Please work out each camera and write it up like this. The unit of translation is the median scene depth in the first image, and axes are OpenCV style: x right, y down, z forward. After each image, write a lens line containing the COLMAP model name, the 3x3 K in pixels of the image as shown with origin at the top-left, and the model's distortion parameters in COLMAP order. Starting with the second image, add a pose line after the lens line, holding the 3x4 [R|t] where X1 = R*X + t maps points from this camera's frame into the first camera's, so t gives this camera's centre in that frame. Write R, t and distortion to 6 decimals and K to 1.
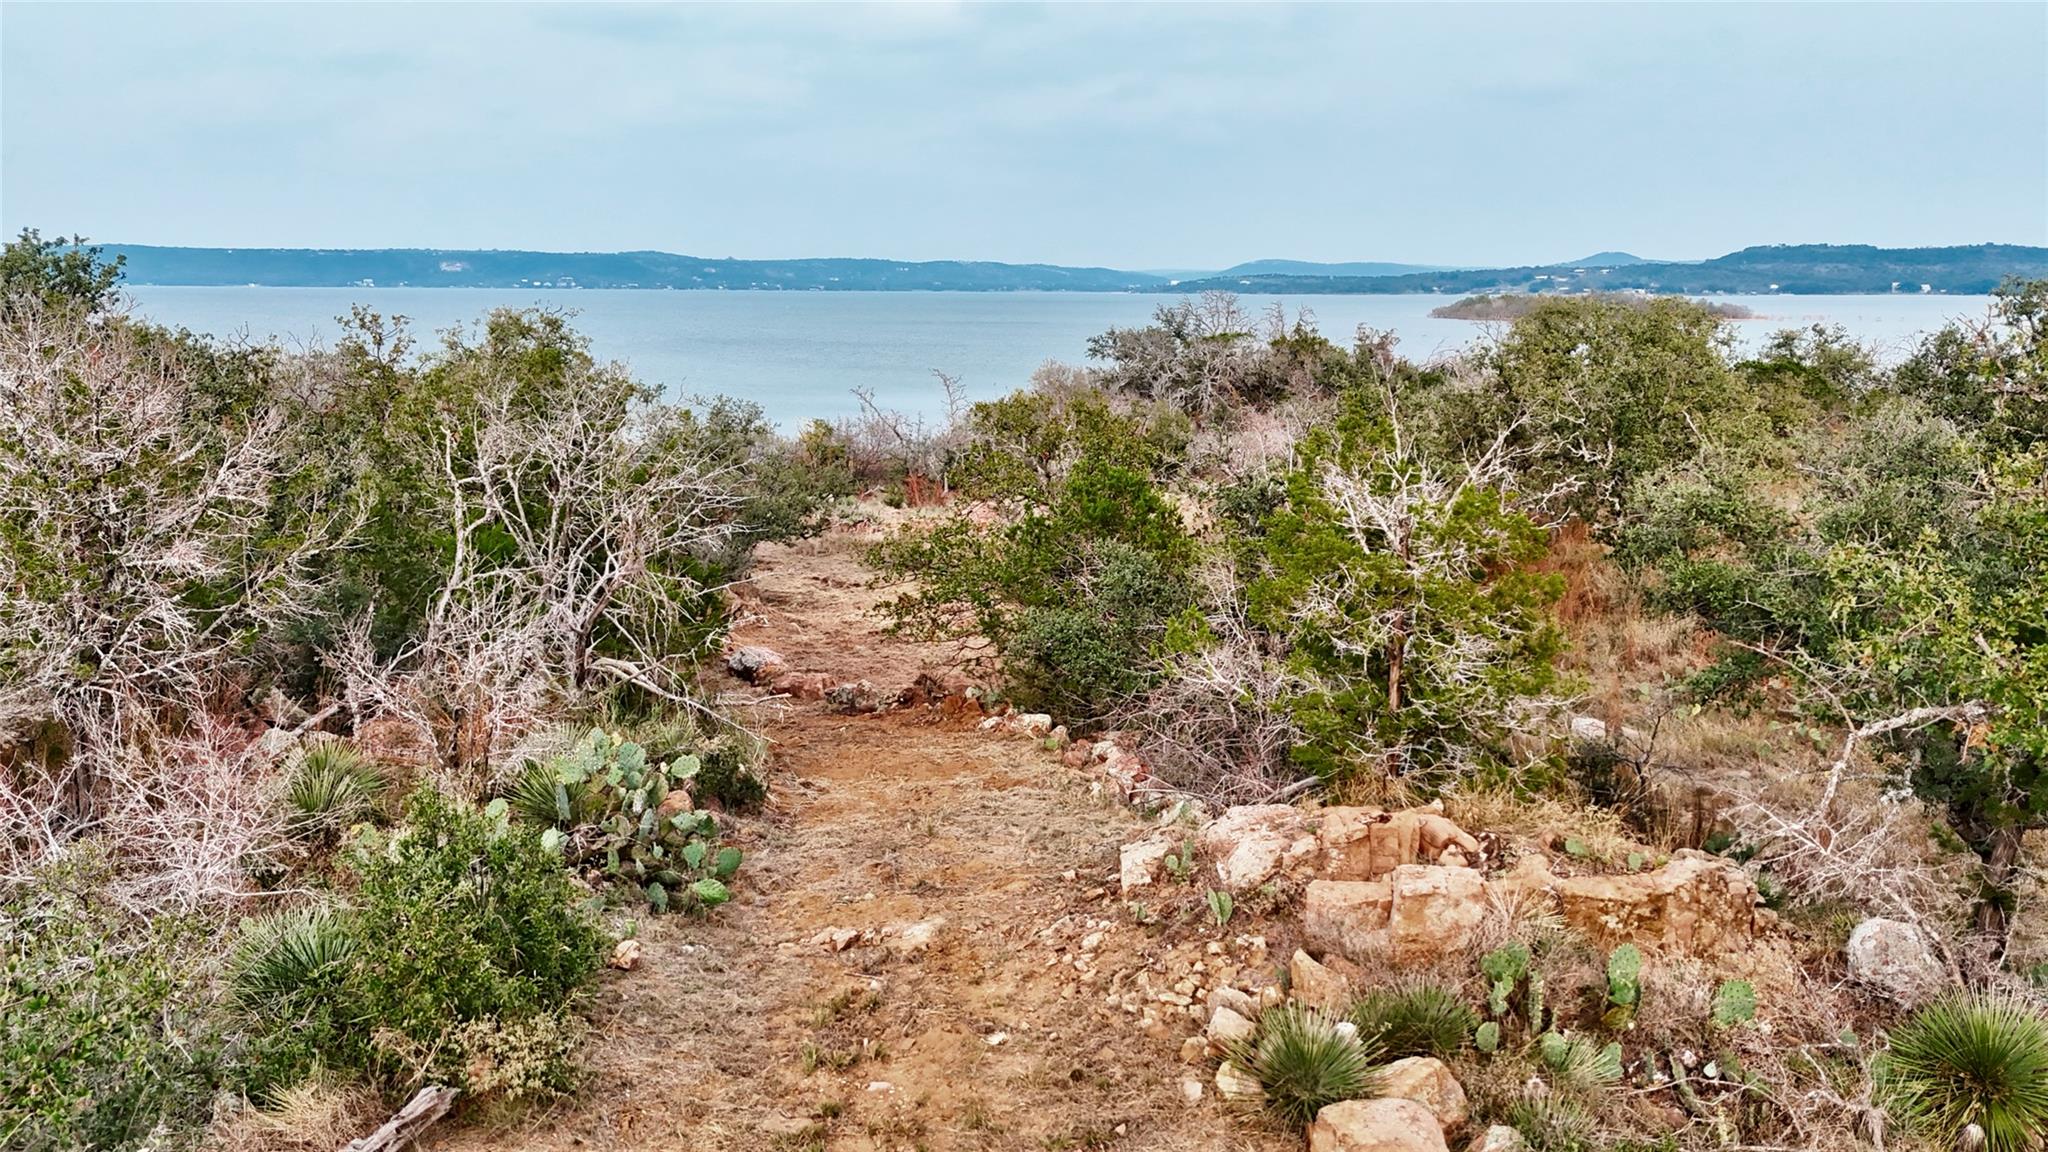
lens RADIAL K [[1507.0, 0, 1016.1], [0, 1507.0, 581.8], [0, 0, 1]] dist [0.047855, -0.045889]
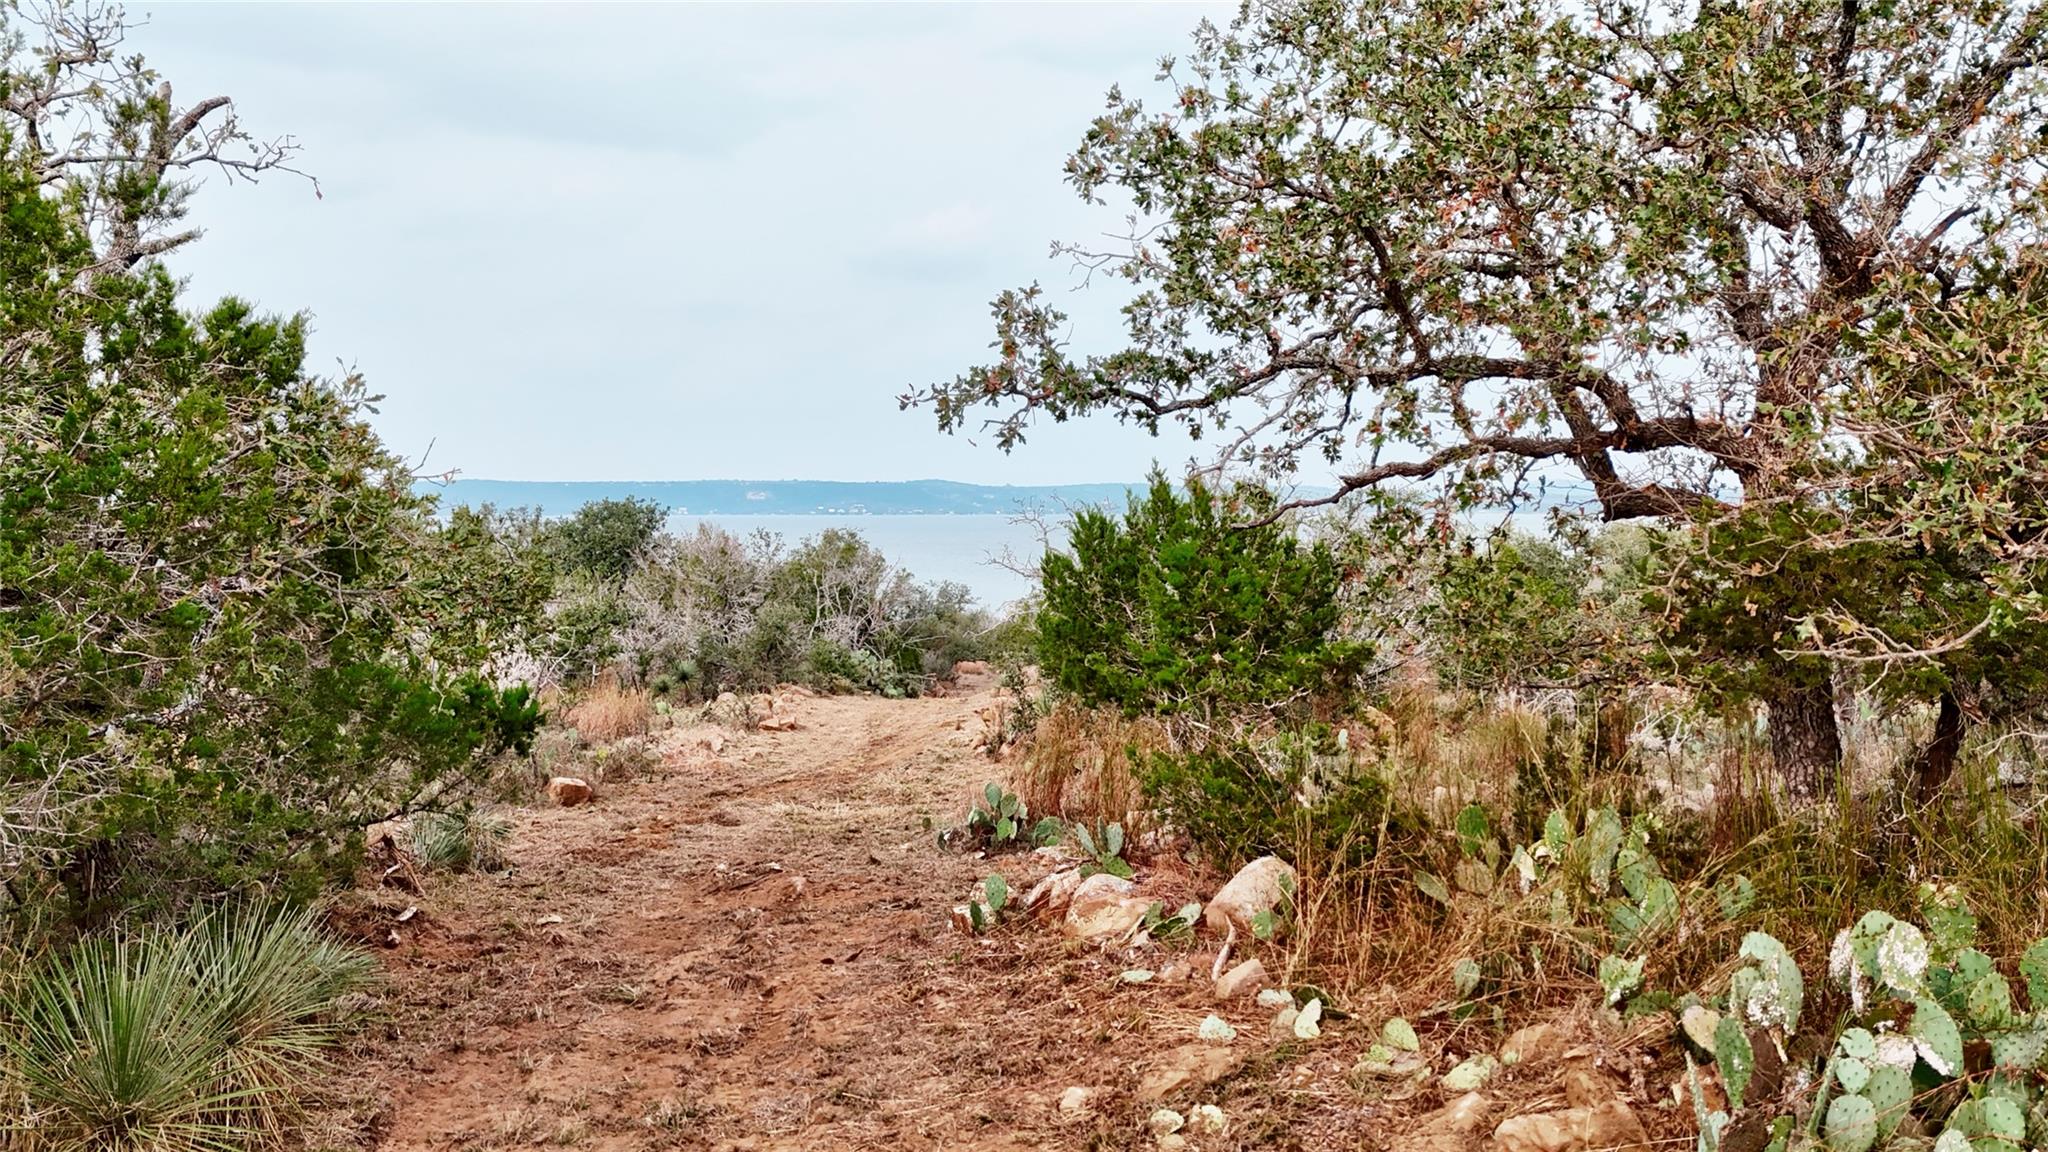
lens RADIAL K [[1507.0, 0, 1024.1], [0, 1507.0, 575.1], [0, 0, 1]] dist [0.047855, -0.045889]
pose [[0.985040, 0.001307, -0.172323, 0.313388], [-0.027012, 0.988781, -0.146912, 0.199860], [0.170198, 0.149369, 0.974023, -1.066584]]
